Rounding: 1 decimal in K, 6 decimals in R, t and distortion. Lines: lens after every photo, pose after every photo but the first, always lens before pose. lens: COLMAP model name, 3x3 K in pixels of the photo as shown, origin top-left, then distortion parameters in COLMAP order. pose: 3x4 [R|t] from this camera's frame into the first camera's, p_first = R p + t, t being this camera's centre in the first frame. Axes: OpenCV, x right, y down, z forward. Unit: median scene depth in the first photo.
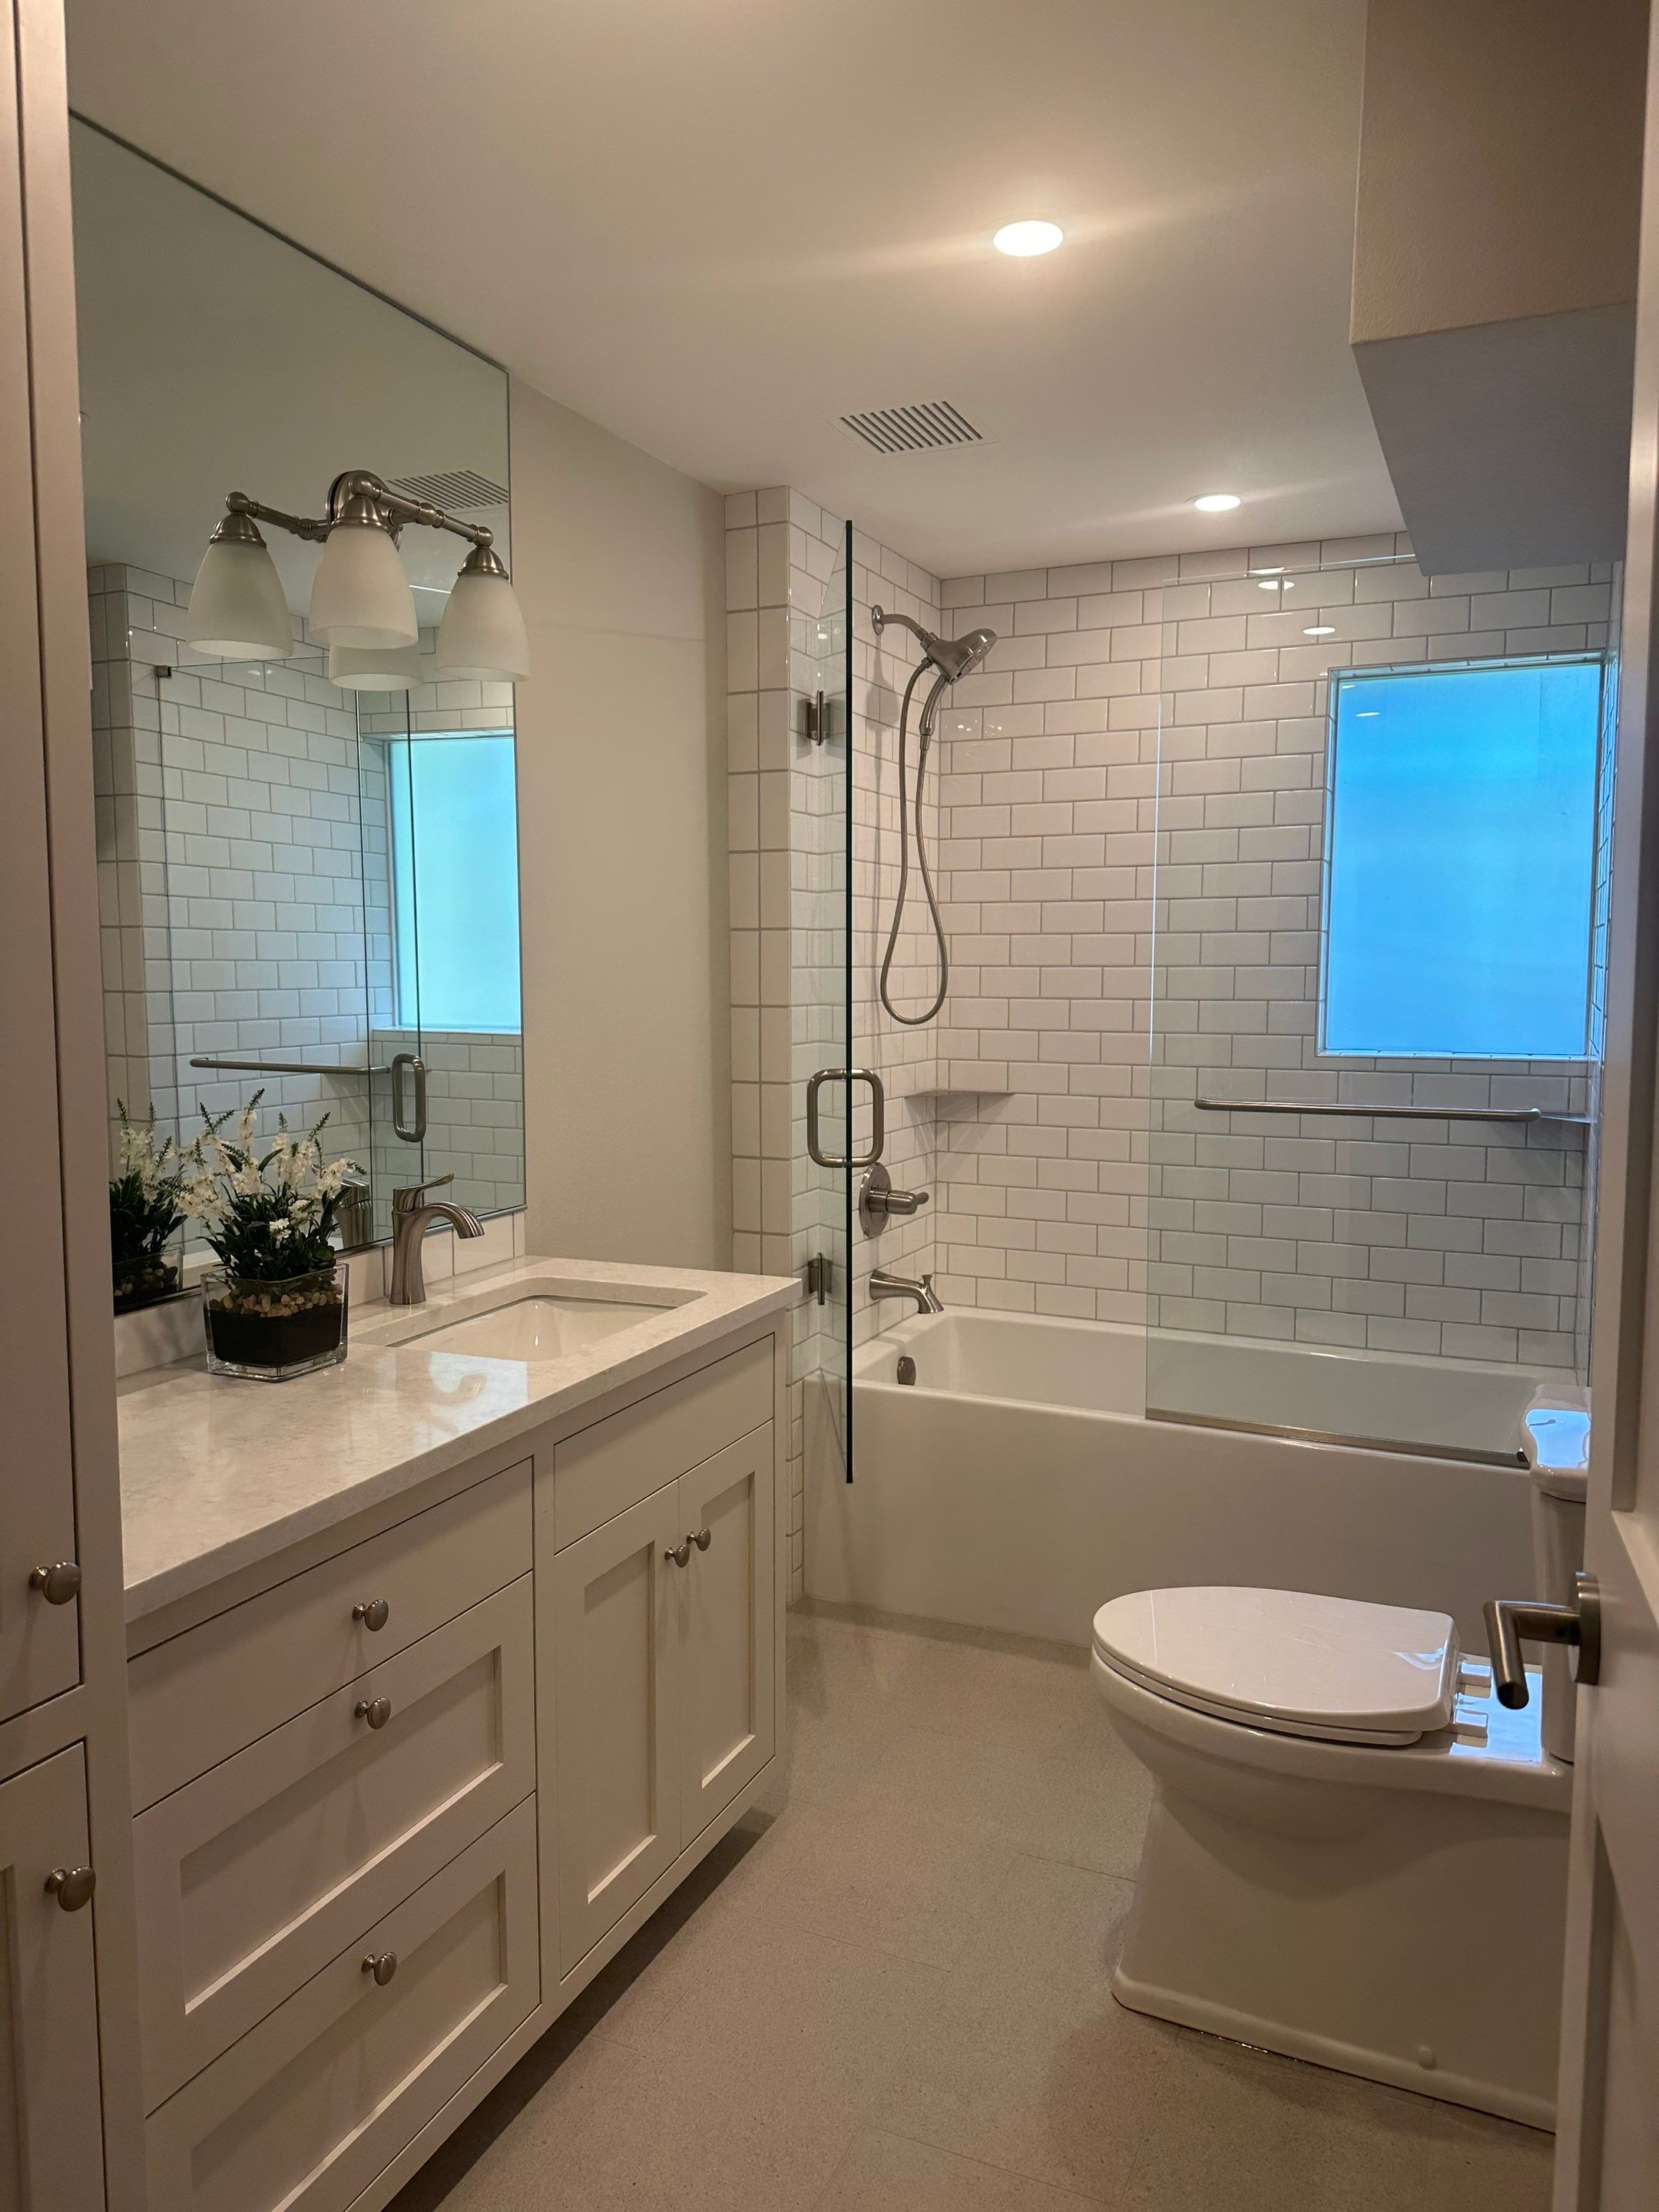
lens RADIAL K [[1528.5, 0, 836.9], [0, 1528.5, 1104.6], [0, 0, 1]] dist [0.144704, -0.240020]
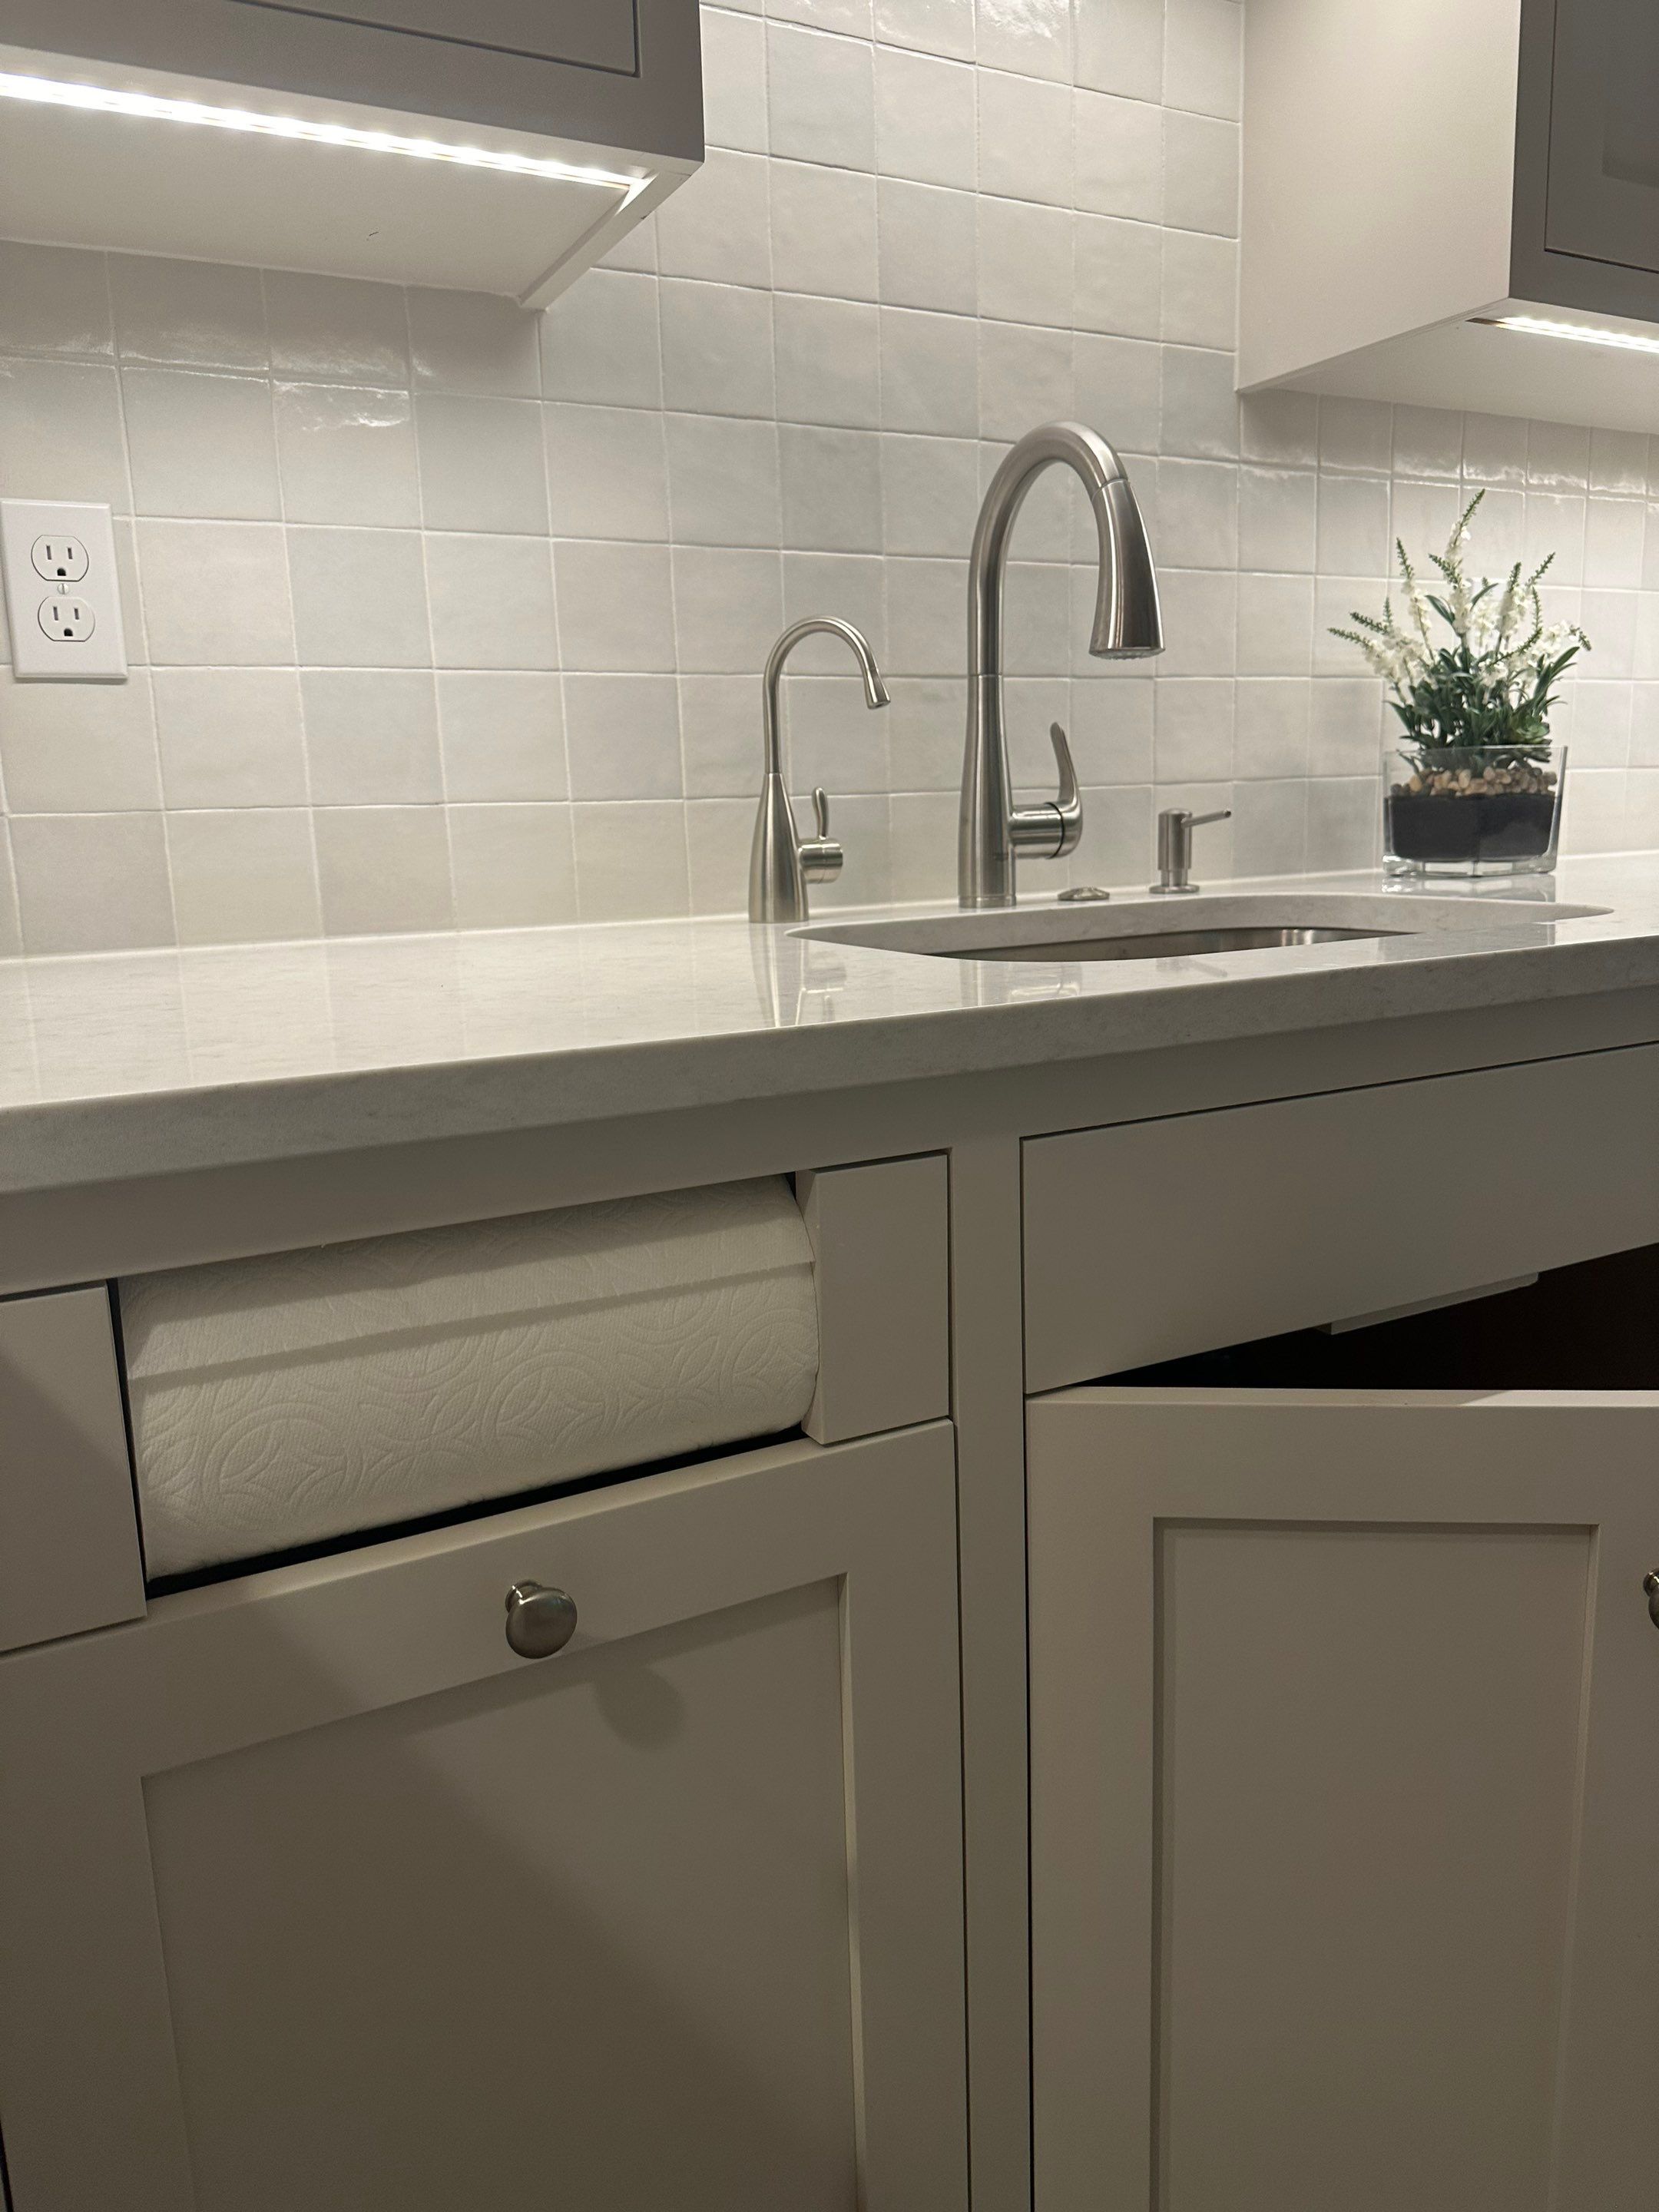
lens RADIAL K [[1555.0, 0, 822.7], [0, 1555.0, 1098.6], [0, 0, 1]] dist [0.115750, -0.245216]
pose [[0.786532, 0.092971, -0.610511, -0.078452], [-0.031934, 0.993403, 0.110138, 0.143405], [0.616723, -0.067131, 0.784313, 0.099851]]
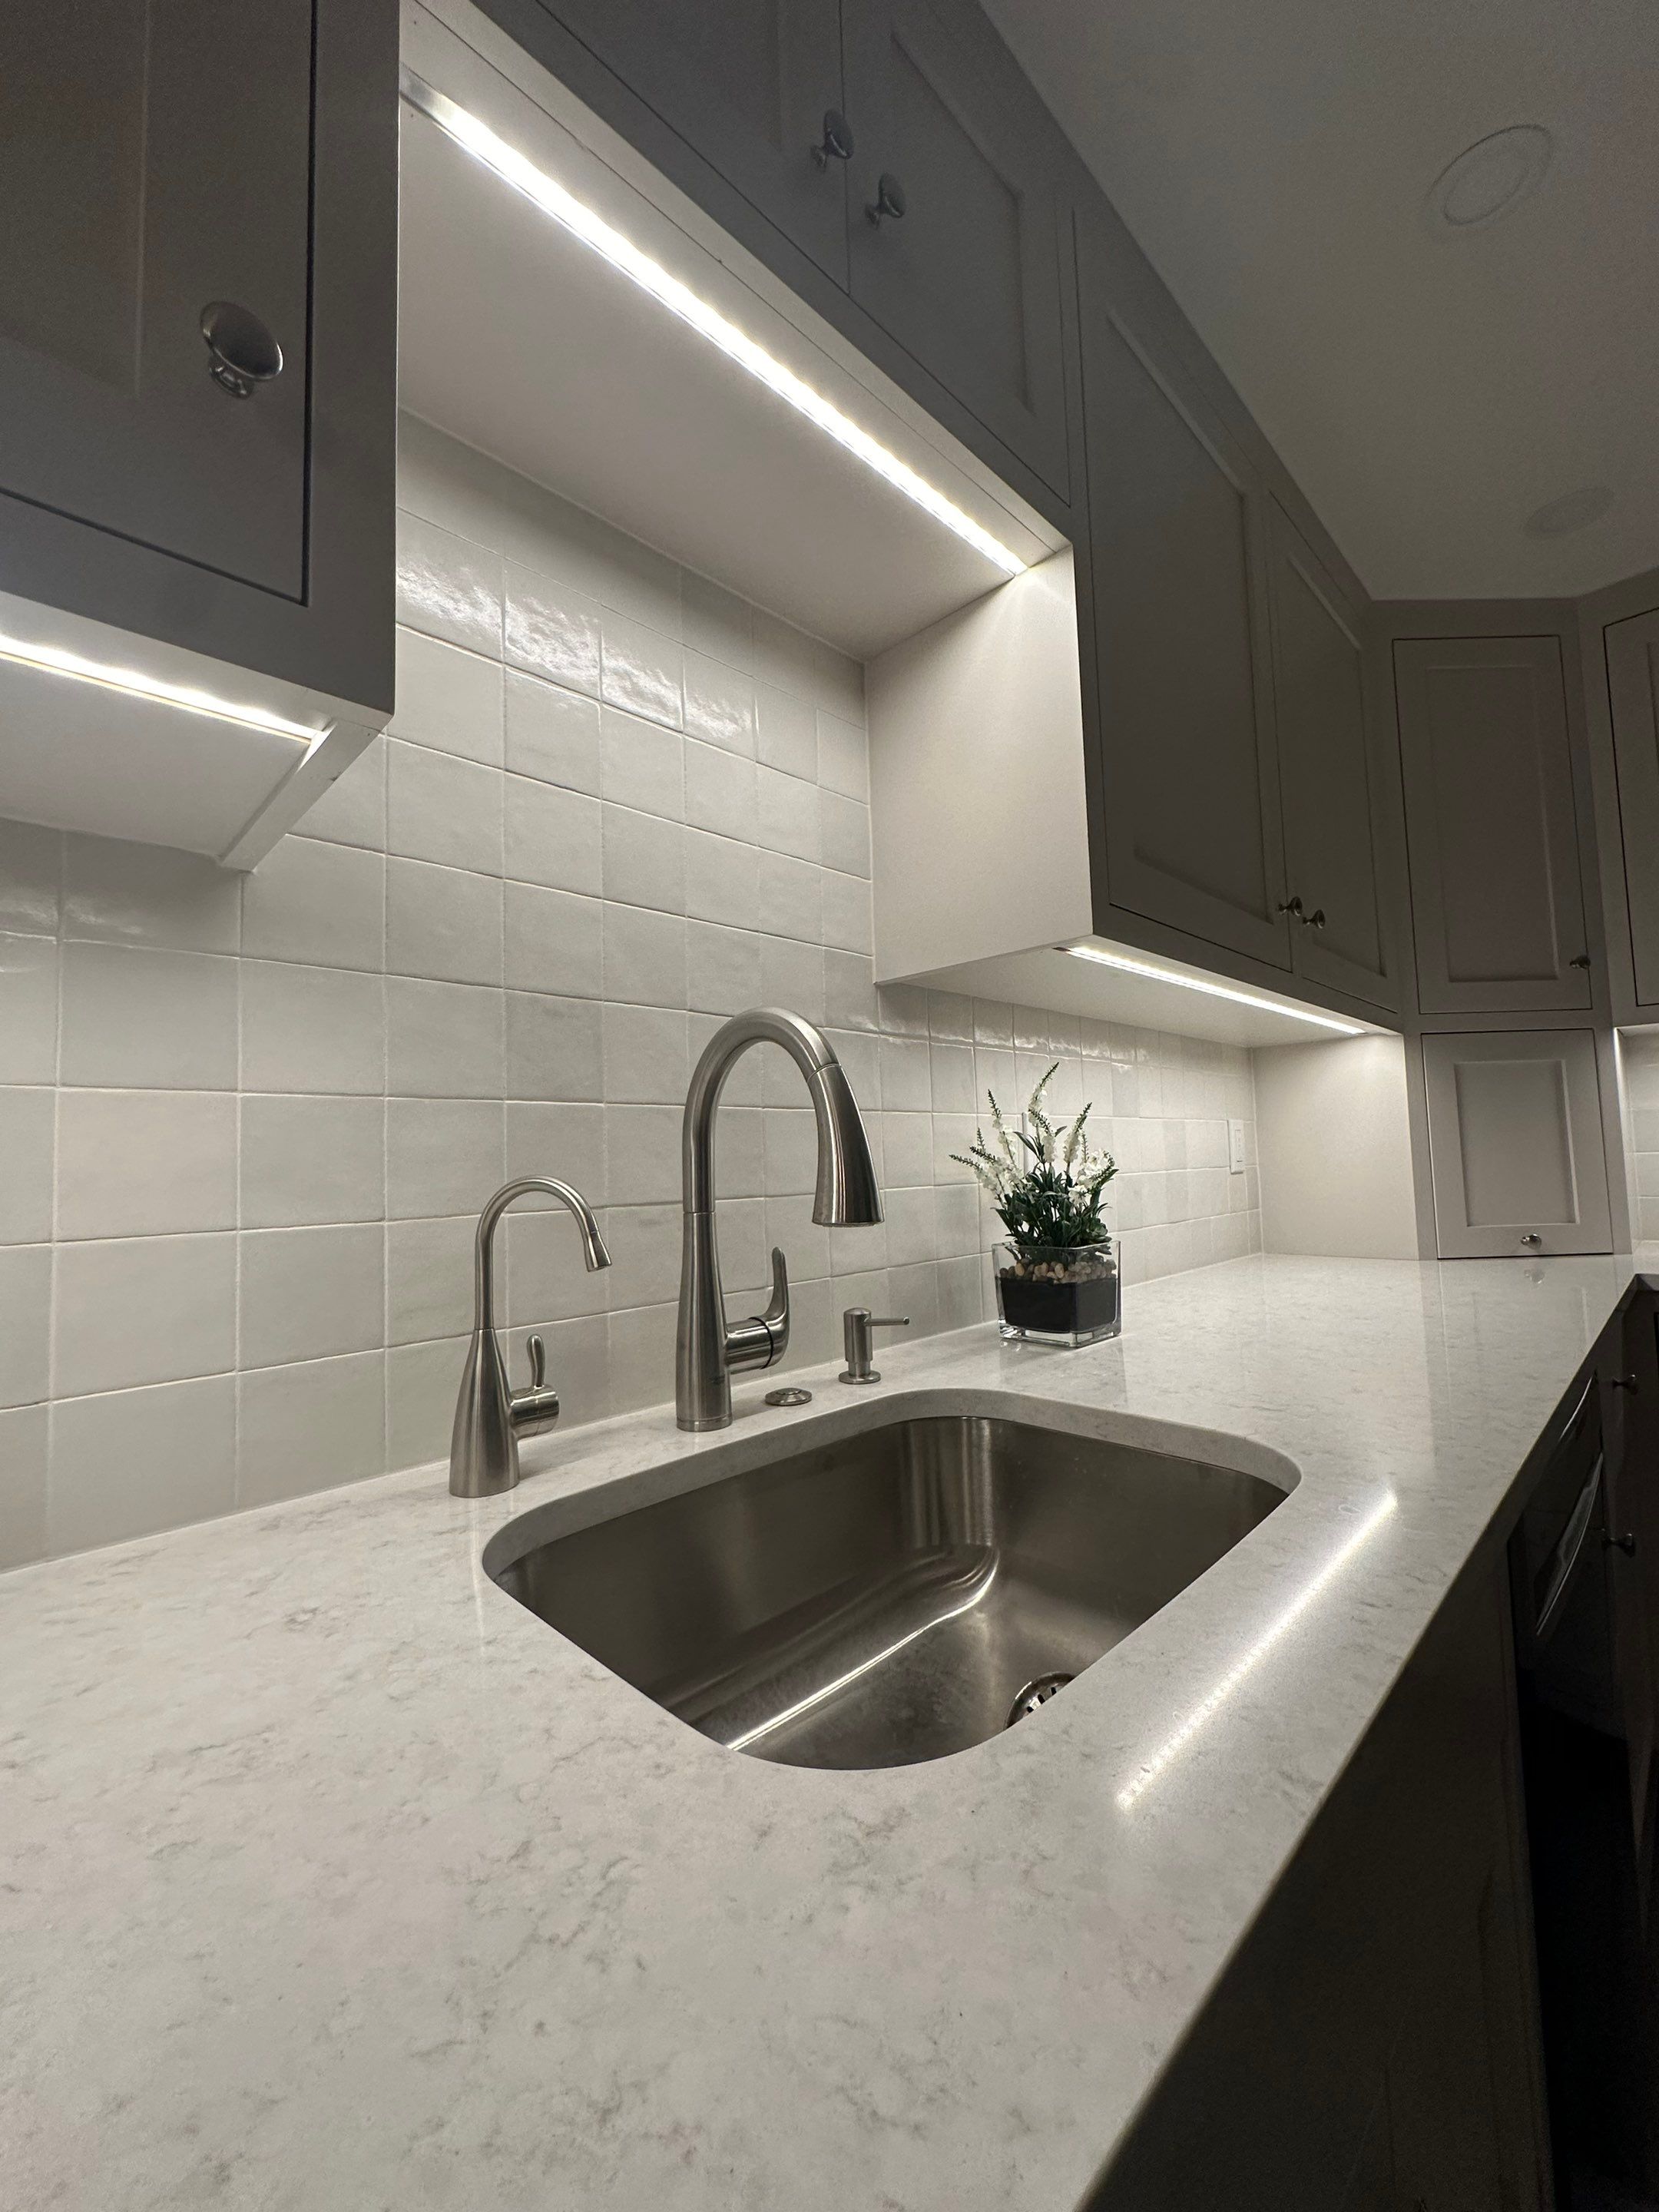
lens RADIAL K [[884.6, 0, 831.3], [0, 884.6, 1105.7], [0, 0, 1]] dist [-0.000314, 0.000108]
pose [[0.931980, -0.048106, -0.359302, -0.195756], [-0.008563, 0.987958, -0.154485, 0.075349], [0.362407, 0.147053, 0.920346, 0.254811]]
